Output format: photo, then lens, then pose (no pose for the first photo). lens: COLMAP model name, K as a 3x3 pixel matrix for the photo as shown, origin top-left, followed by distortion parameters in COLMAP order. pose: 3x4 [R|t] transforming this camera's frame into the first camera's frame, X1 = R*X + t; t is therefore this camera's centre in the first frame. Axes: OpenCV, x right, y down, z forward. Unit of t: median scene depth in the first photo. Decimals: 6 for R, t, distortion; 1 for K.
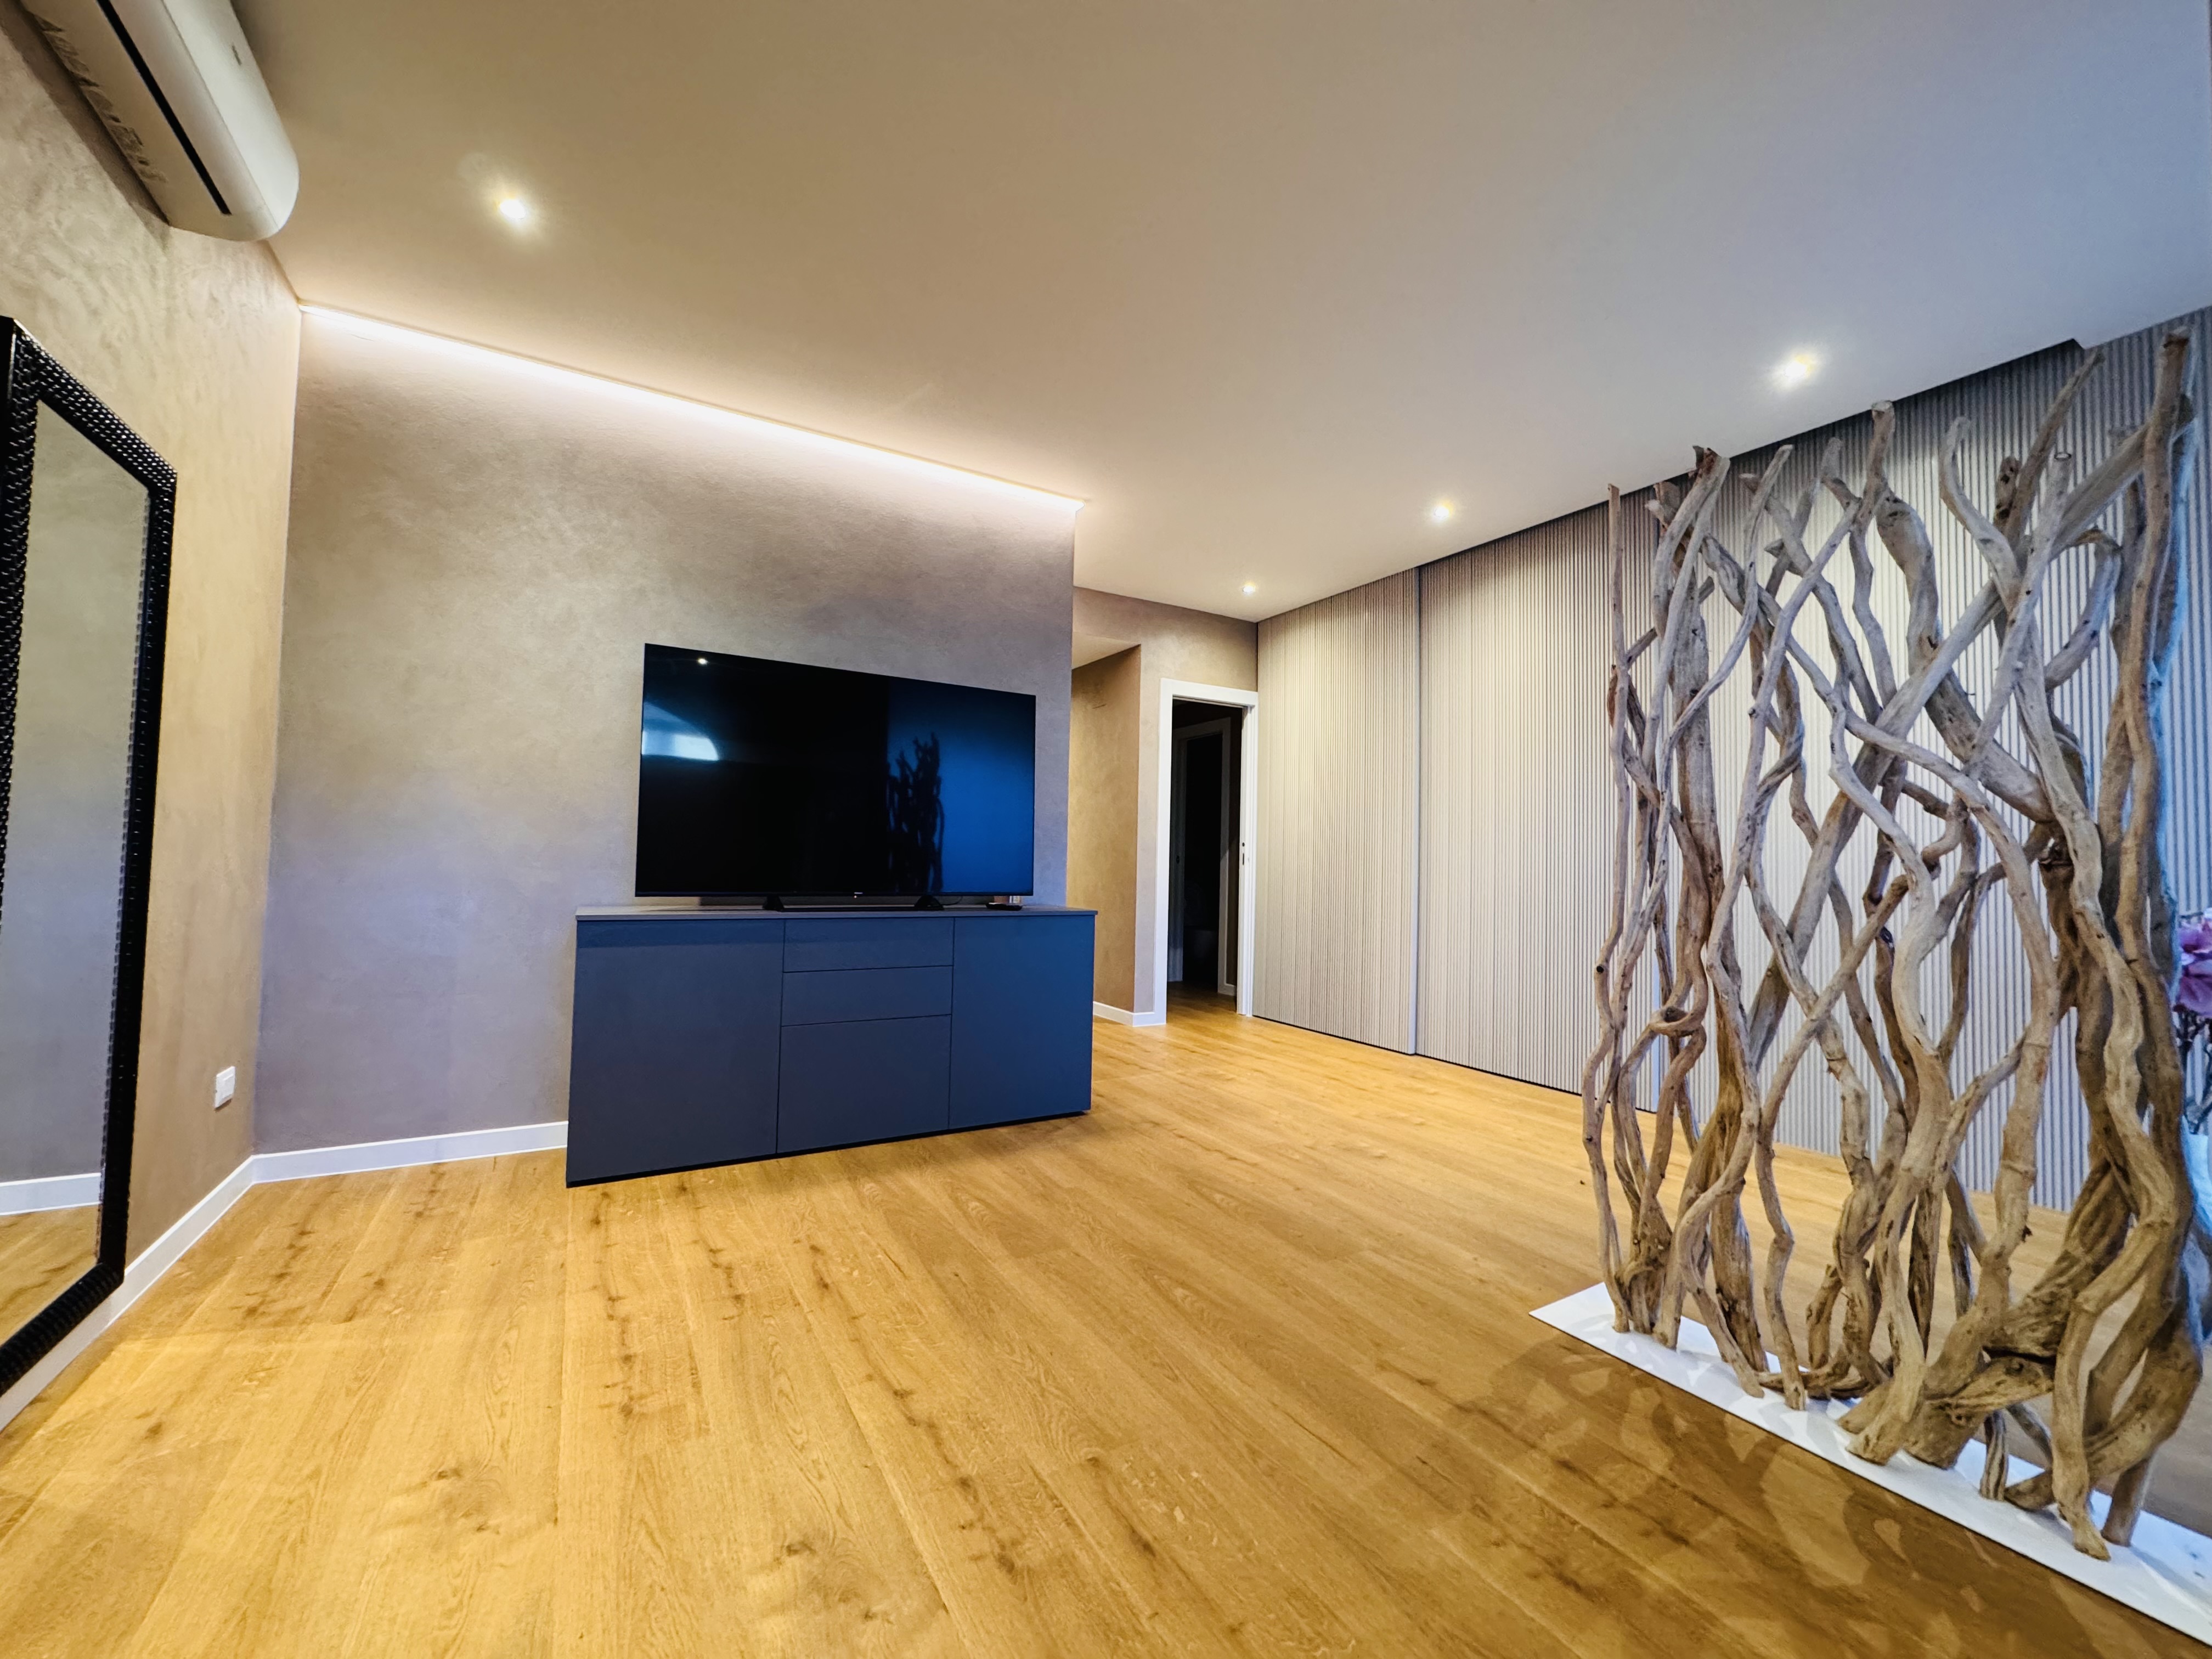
lens RADIAL K [[880.7, 0, 1097.0], [0, 880.7, 825.0], [0, 0, 1]] dist [-0.000366, -0.000195]
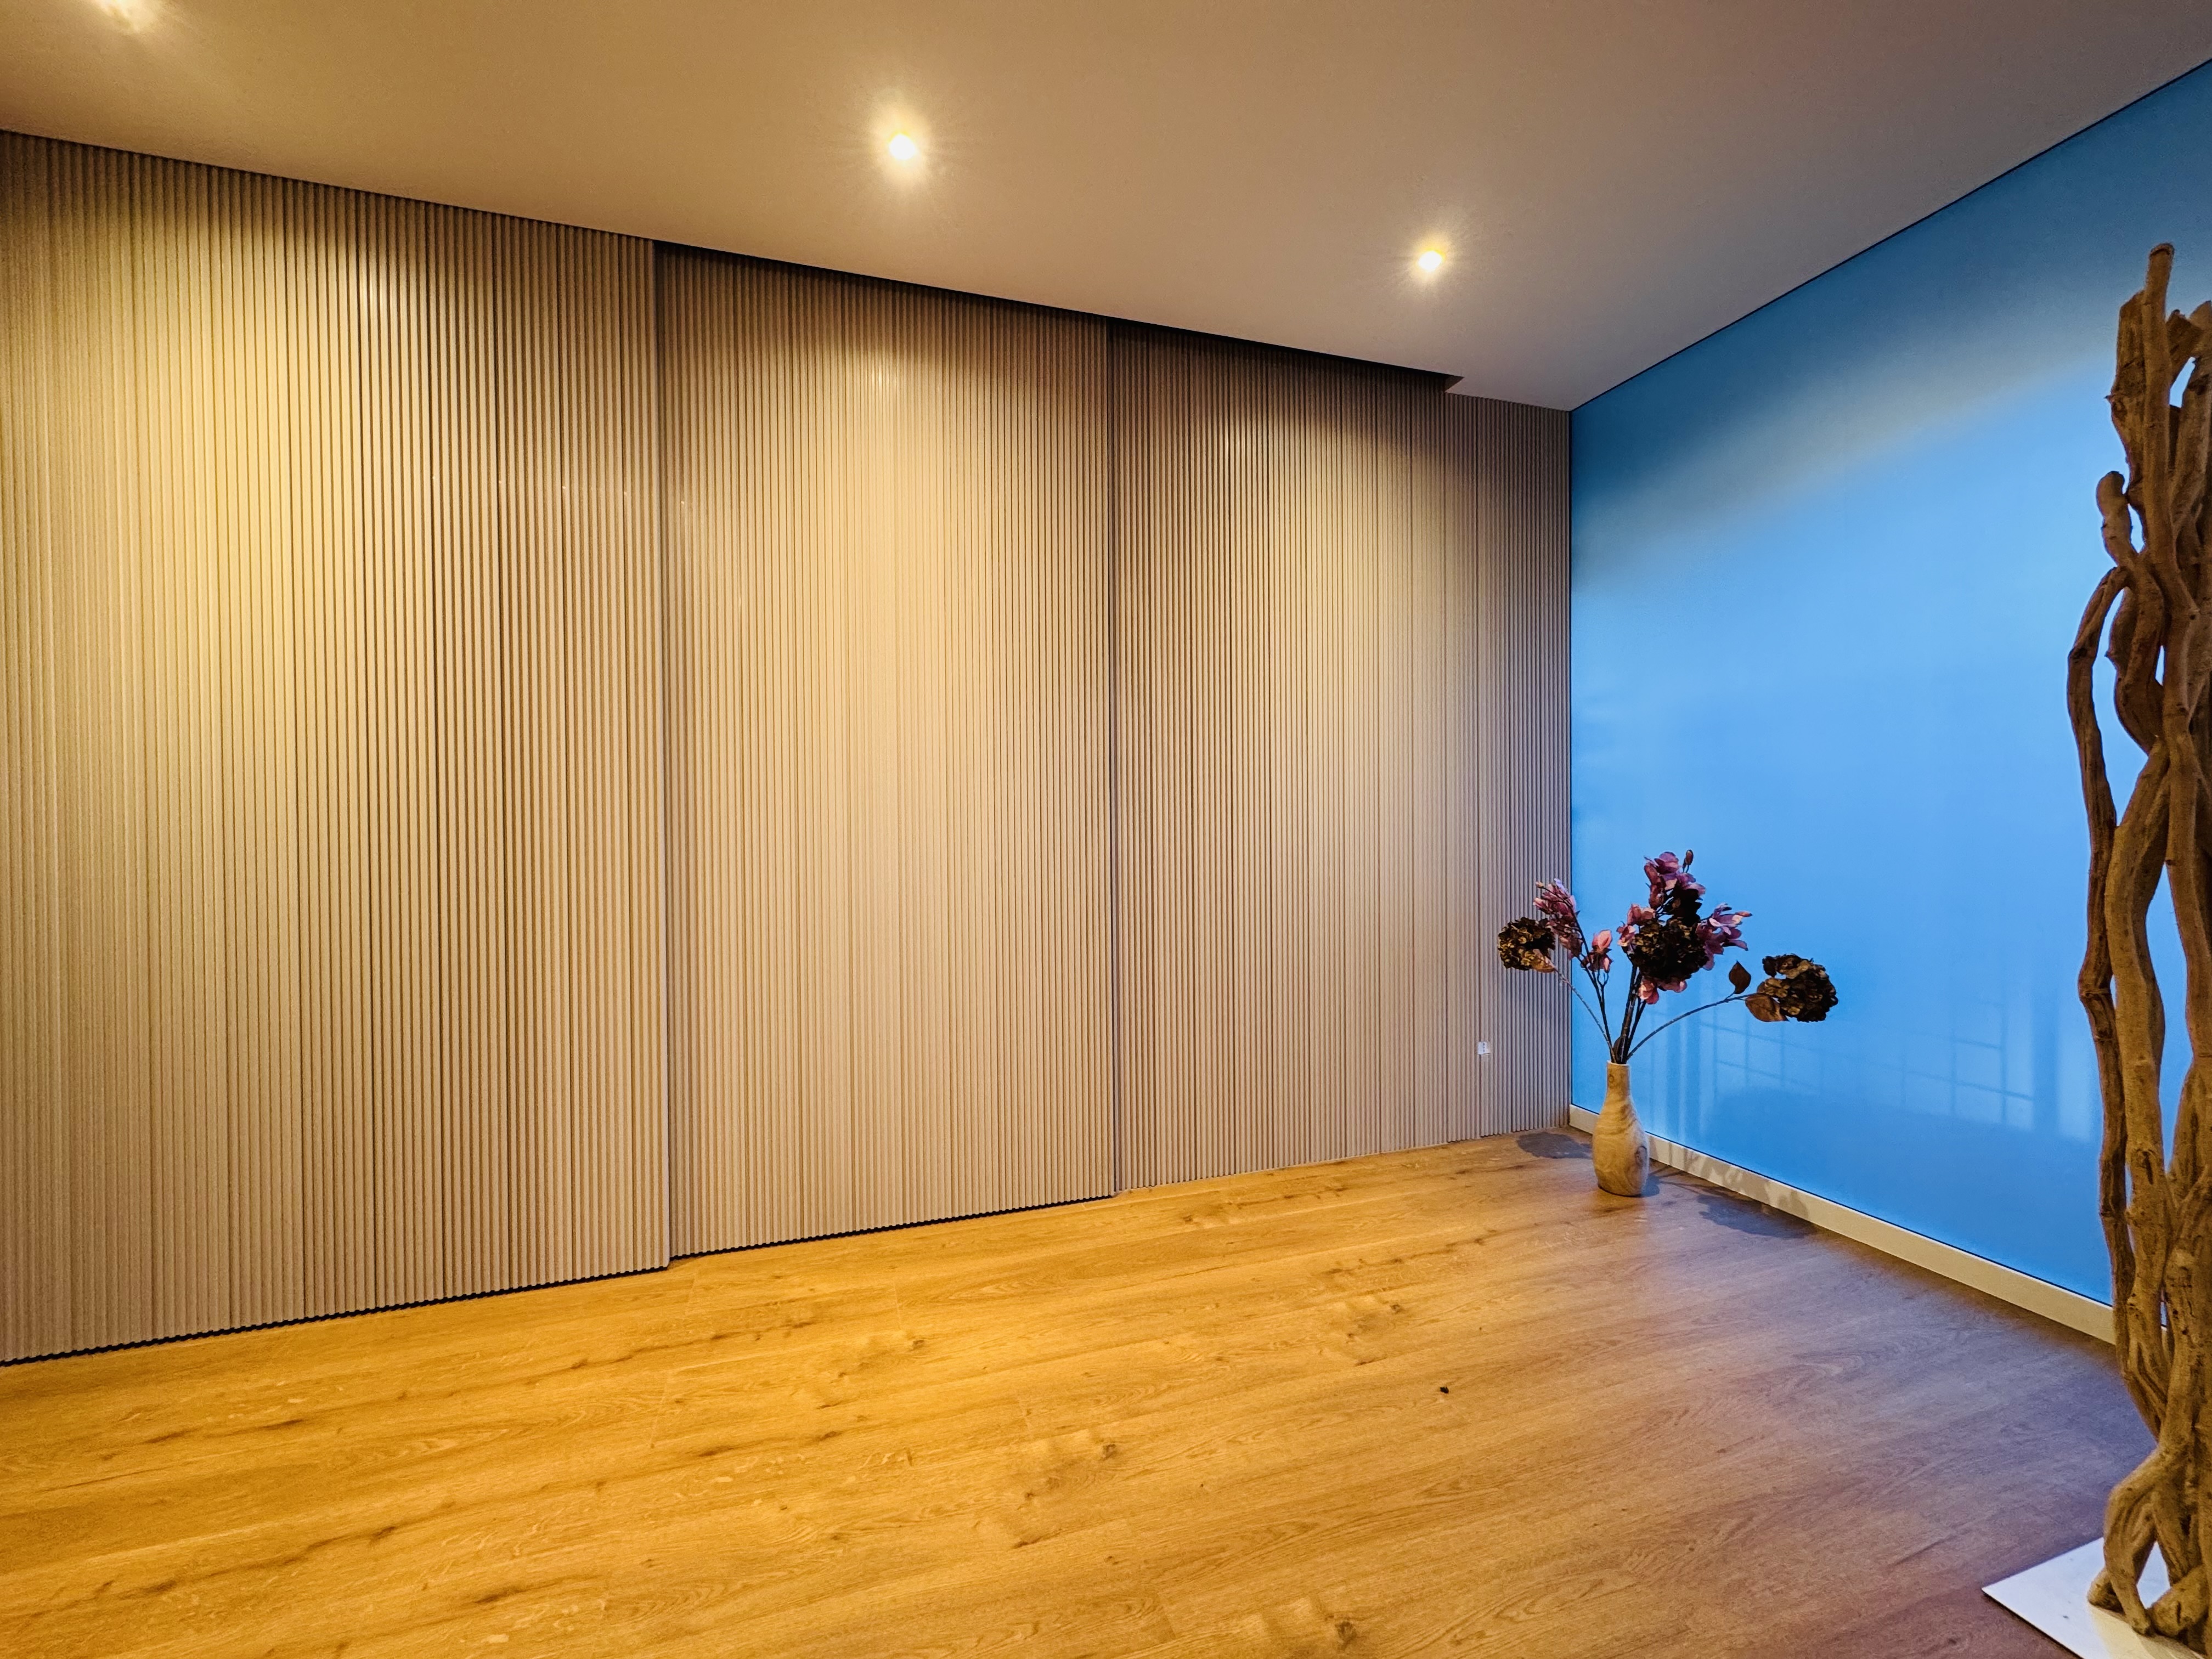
lens RADIAL K [[880.7, 0, 1111.7], [0, 880.7, 827.0], [0, 0, 1]] dist [-0.000366, -0.000195]
pose [[0.202080, -0.031109, 0.978875, -0.116413], [-0.028628, 0.998881, 0.037655, -0.011756], [-0.978950, -0.035632, 0.200964, 1.358273]]
